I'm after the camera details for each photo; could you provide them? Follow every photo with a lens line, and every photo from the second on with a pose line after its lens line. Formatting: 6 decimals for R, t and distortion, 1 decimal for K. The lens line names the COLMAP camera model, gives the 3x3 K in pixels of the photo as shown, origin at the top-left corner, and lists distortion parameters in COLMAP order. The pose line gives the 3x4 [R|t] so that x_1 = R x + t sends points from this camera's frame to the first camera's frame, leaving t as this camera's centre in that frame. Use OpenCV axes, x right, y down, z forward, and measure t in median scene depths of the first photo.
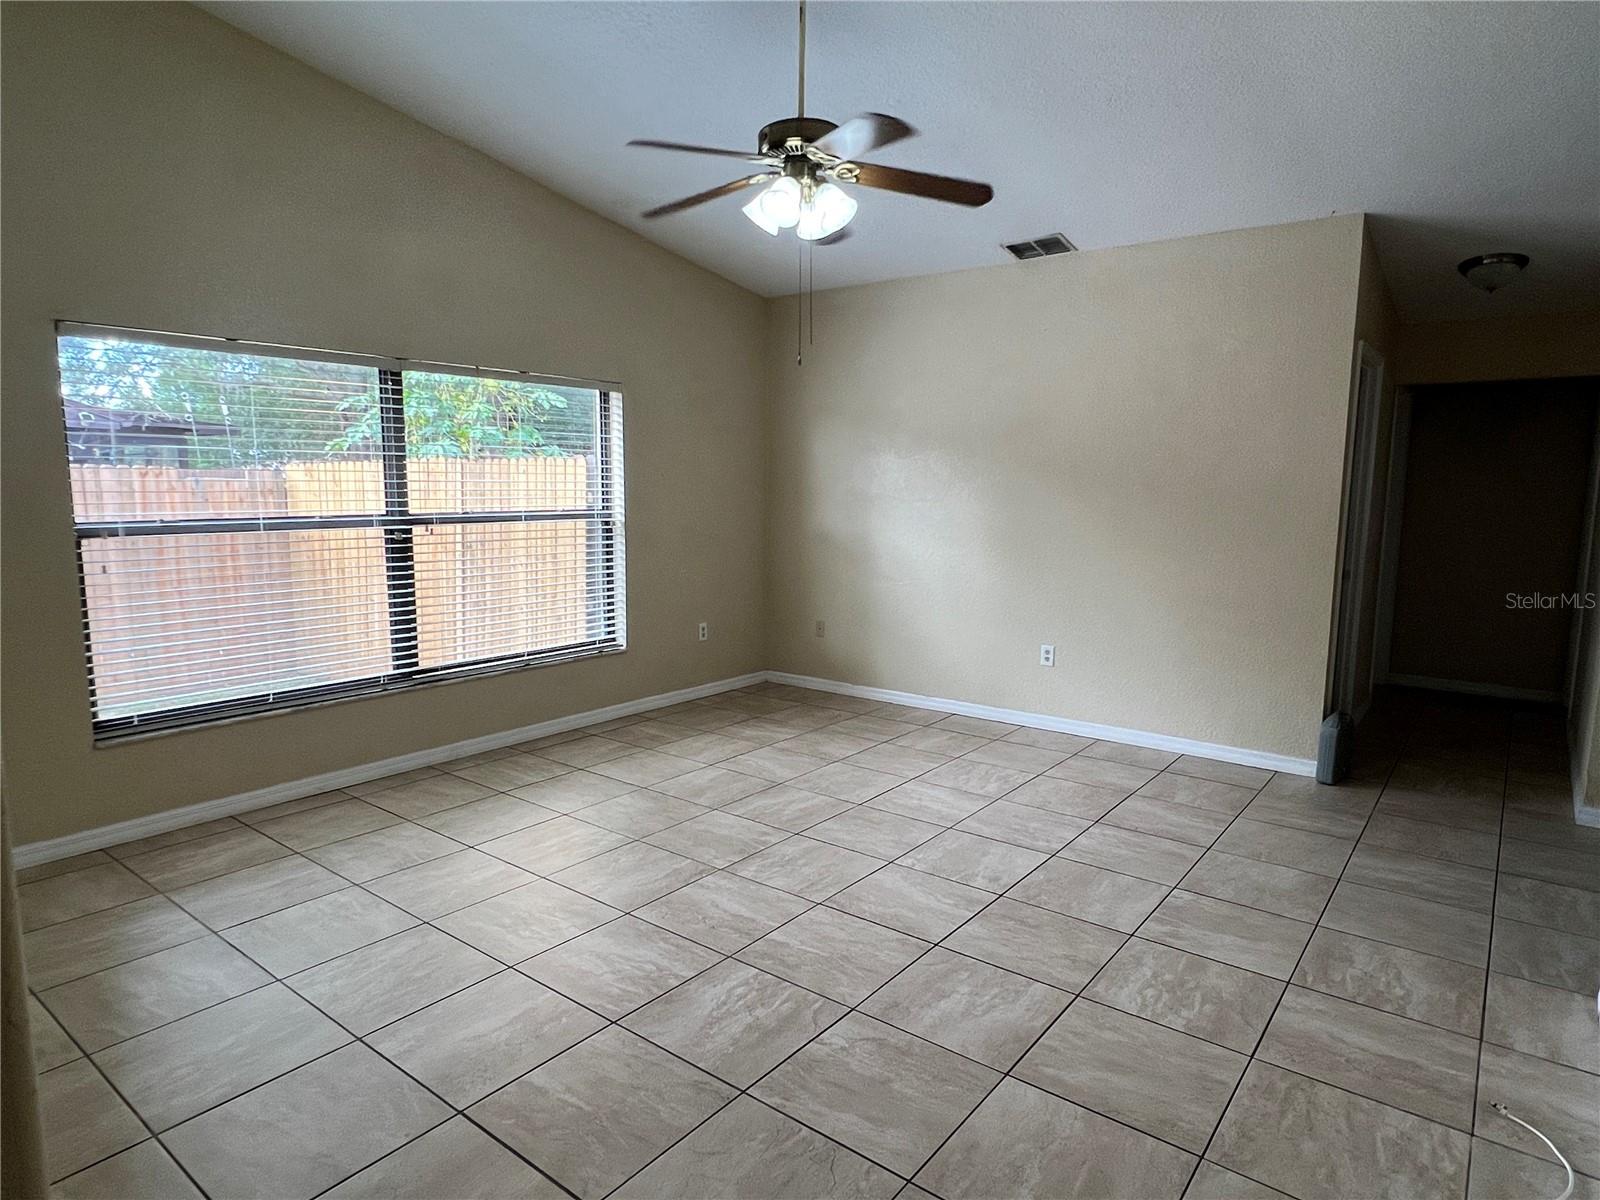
lens RADIAL K [[933.8, 0, 796.5], [0, 933.8, 605.3], [0, 0, 1]] dist [0.017528, -0.001912]
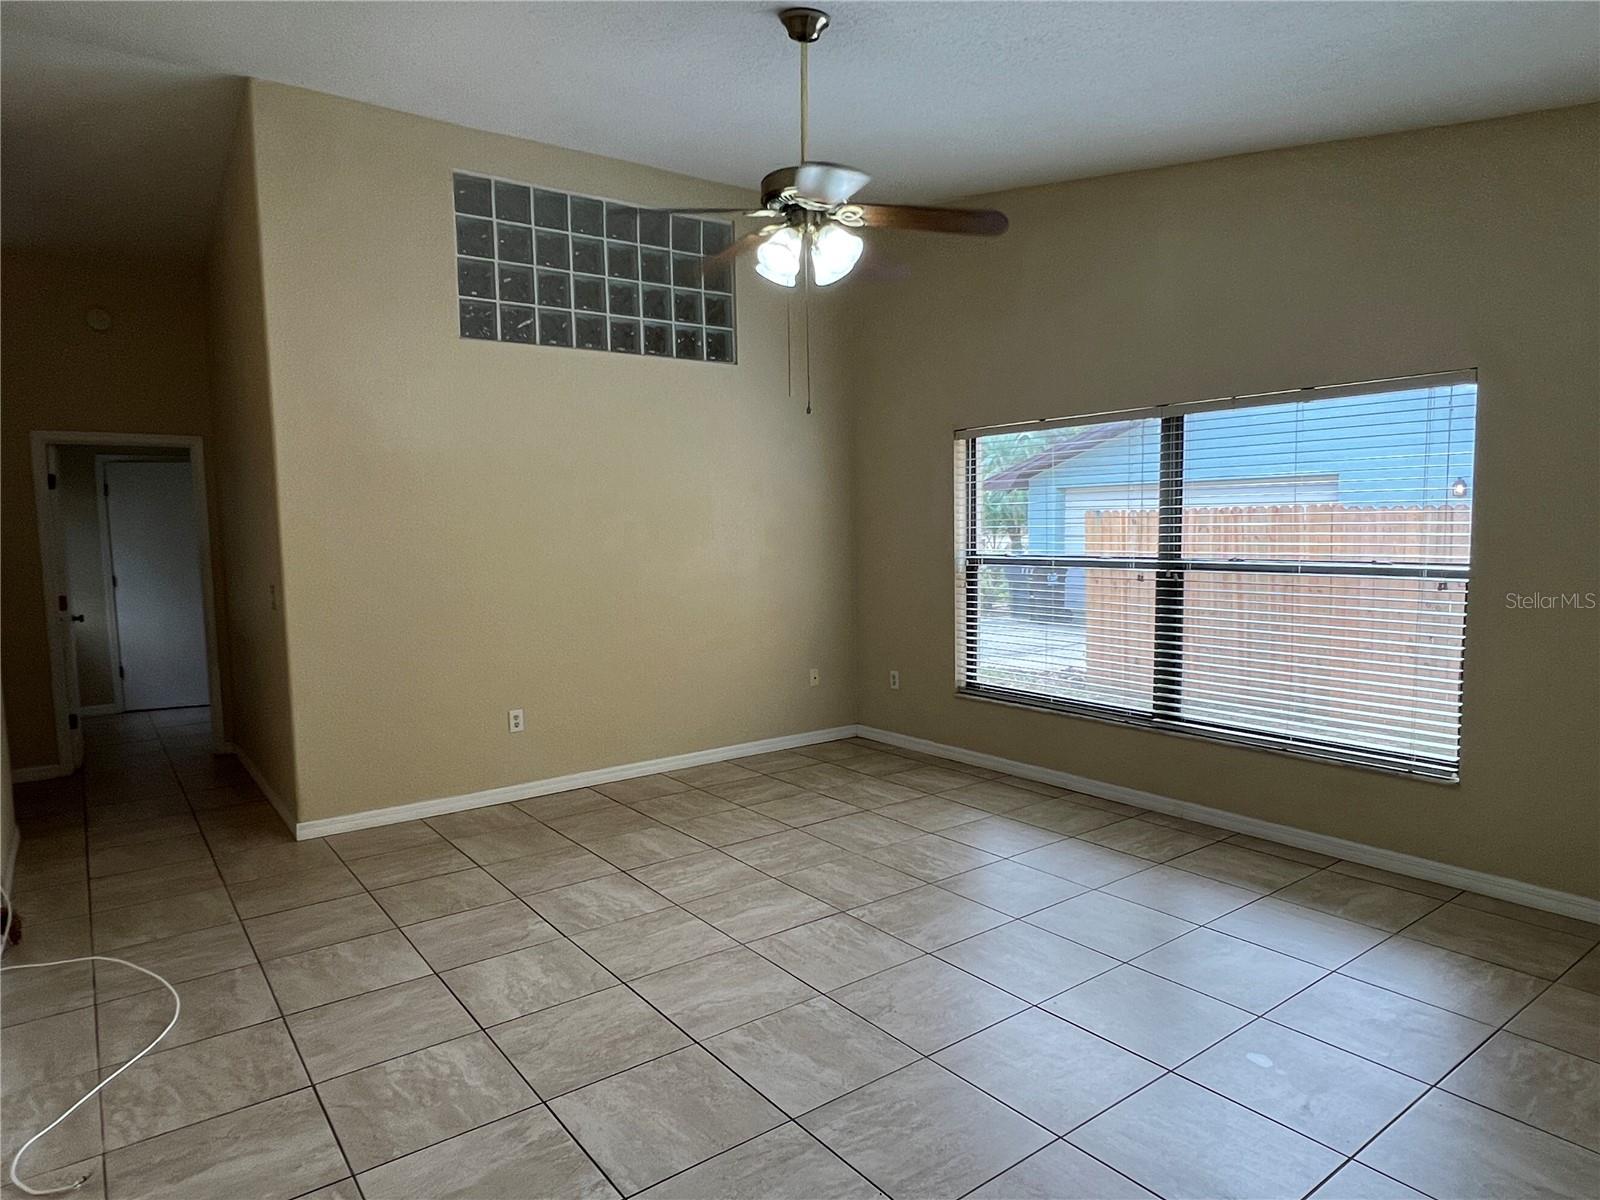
lens RADIAL K [[978.1, 0, 806.7], [0, 978.1, 612.0], [0, 0, 1]] dist [-0.005989, 0.004156]
pose [[-0.255938, 0.082767, -0.963143, 0.840821], [-0.115357, 0.986594, 0.115436, -0.140563], [0.959786, 0.140650, -0.242959, 1.074163]]
